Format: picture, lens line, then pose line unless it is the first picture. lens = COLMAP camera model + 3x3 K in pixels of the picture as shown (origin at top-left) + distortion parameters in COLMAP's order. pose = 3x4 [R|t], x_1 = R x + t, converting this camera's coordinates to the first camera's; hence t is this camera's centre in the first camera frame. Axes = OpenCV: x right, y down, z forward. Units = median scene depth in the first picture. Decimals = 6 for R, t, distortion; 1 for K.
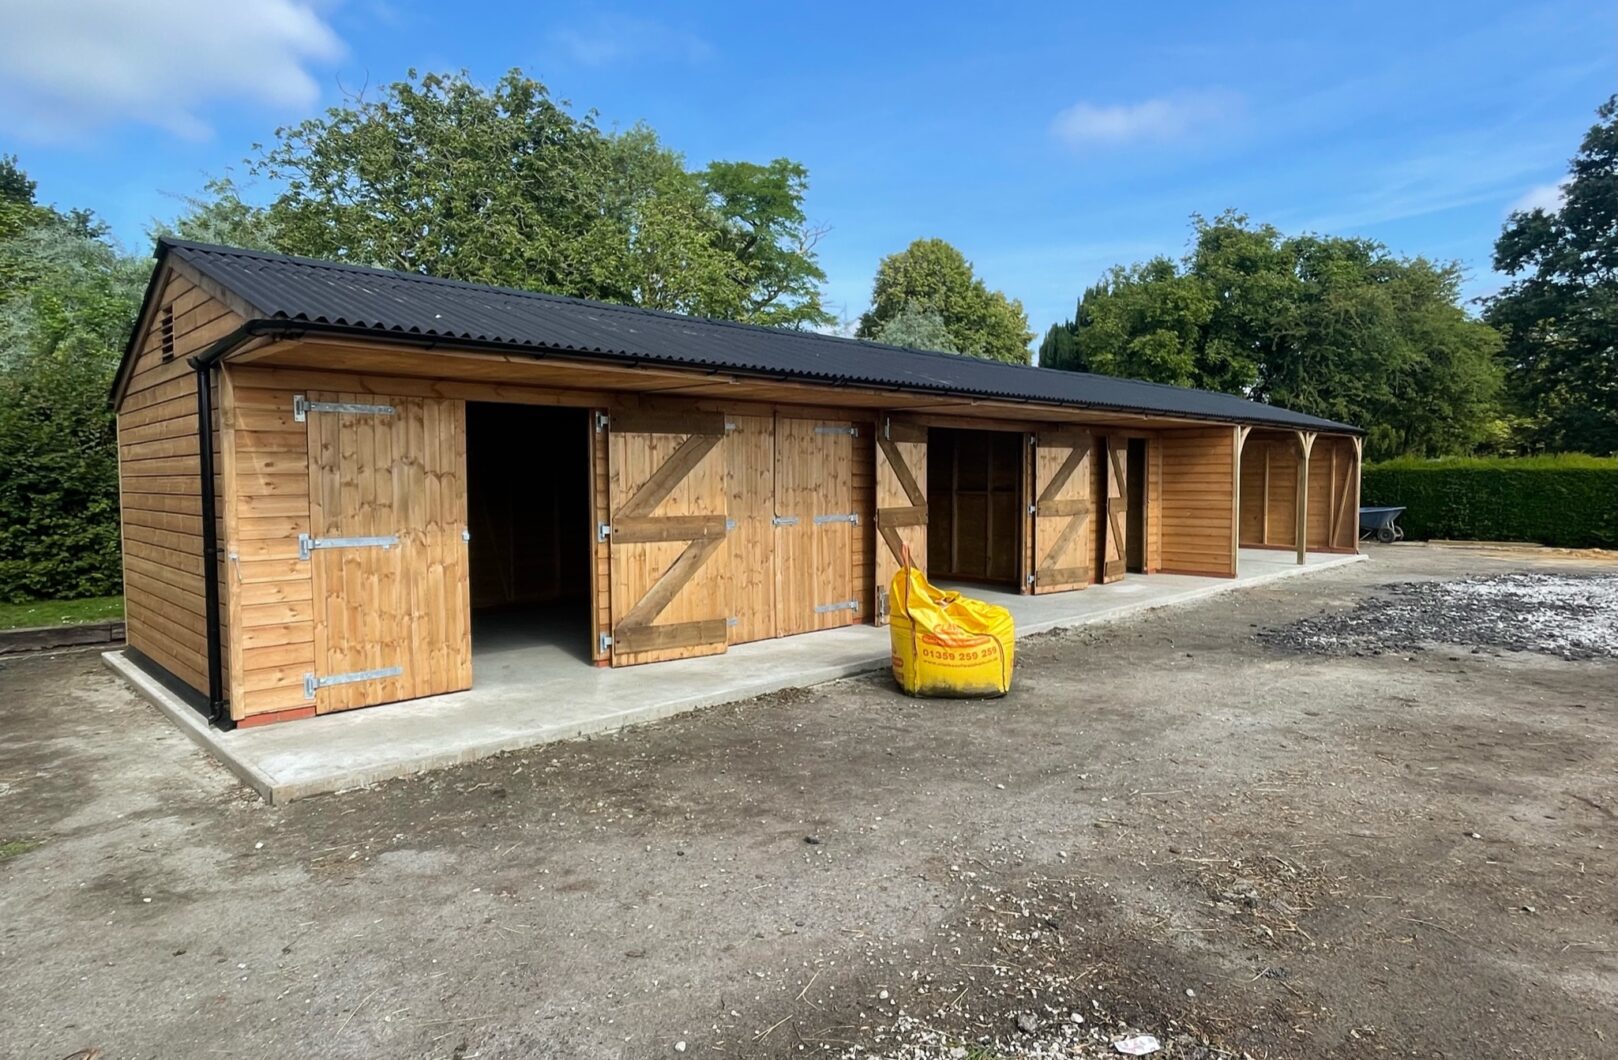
lens RADIAL K [[925.9, 0, 808.5], [0, 925.9, 530.2], [0, 0, 1]] dist [0.000895, -0.002101]
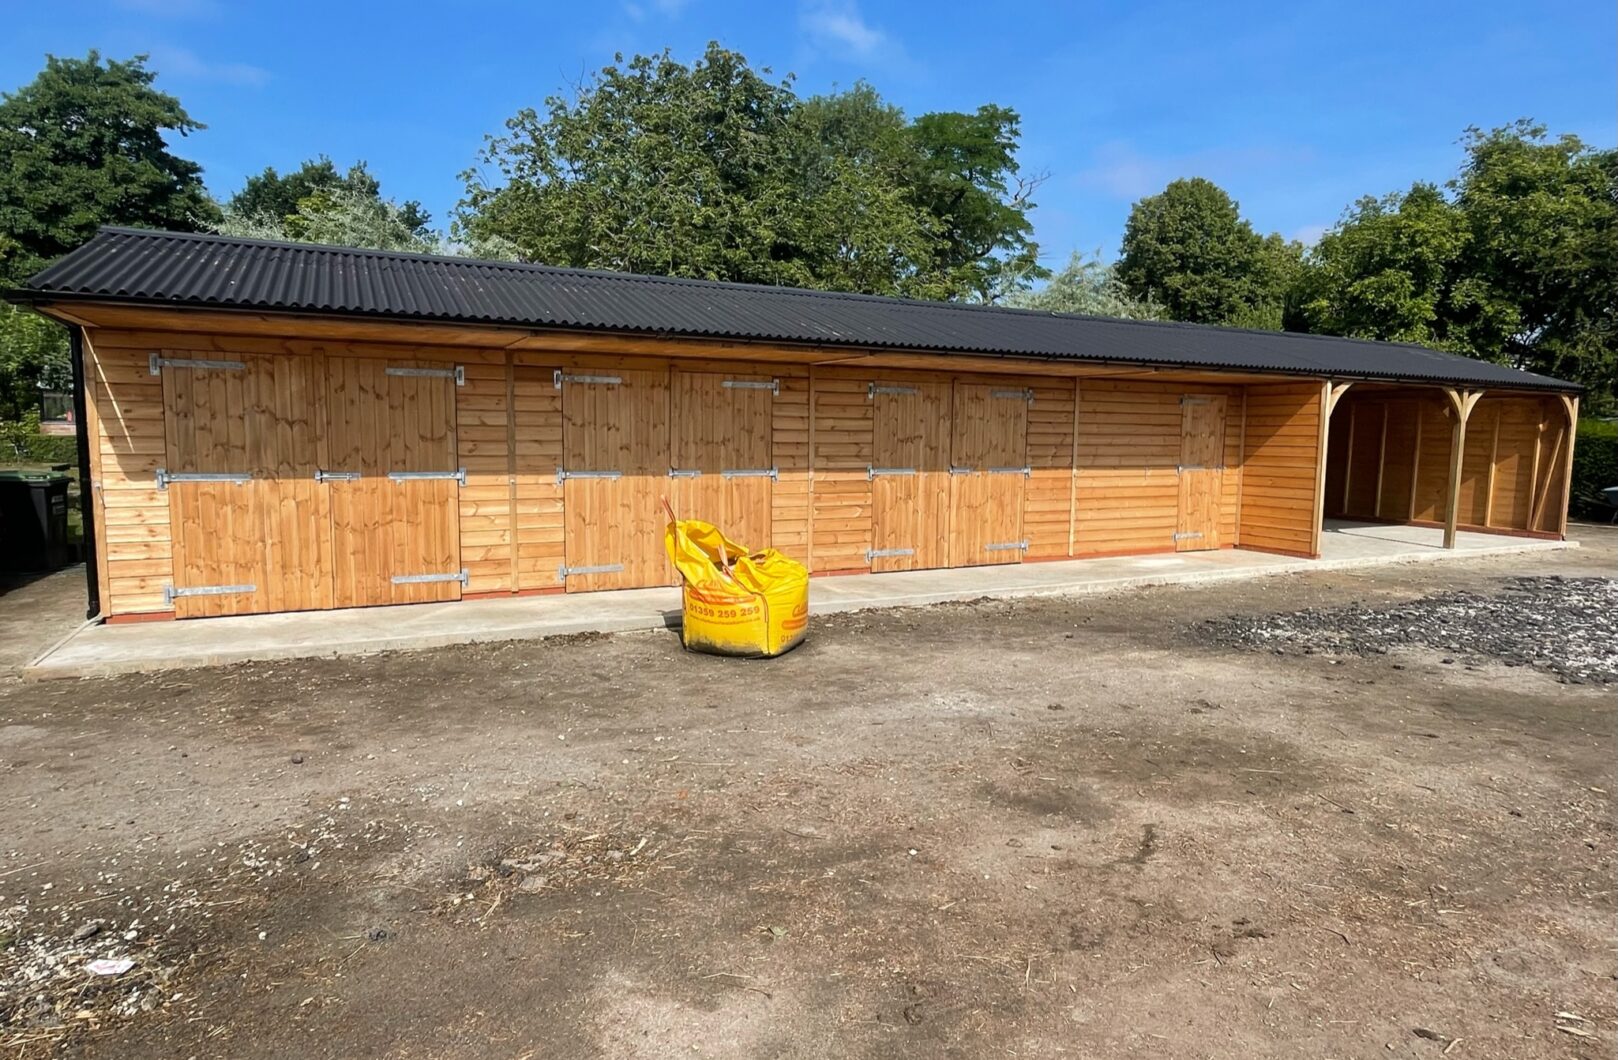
lens RADIAL K [[905.3, 0, 806.4], [0, 905.3, 533.4], [0, 0, 1]] dist [0.000897, -0.002942]
pose [[0.952247, 0.050010, -0.301205, 0.532768], [-0.034450, 0.997794, 0.056754, -0.007021], [0.303378, -0.043667, 0.951869, 0.109436]]
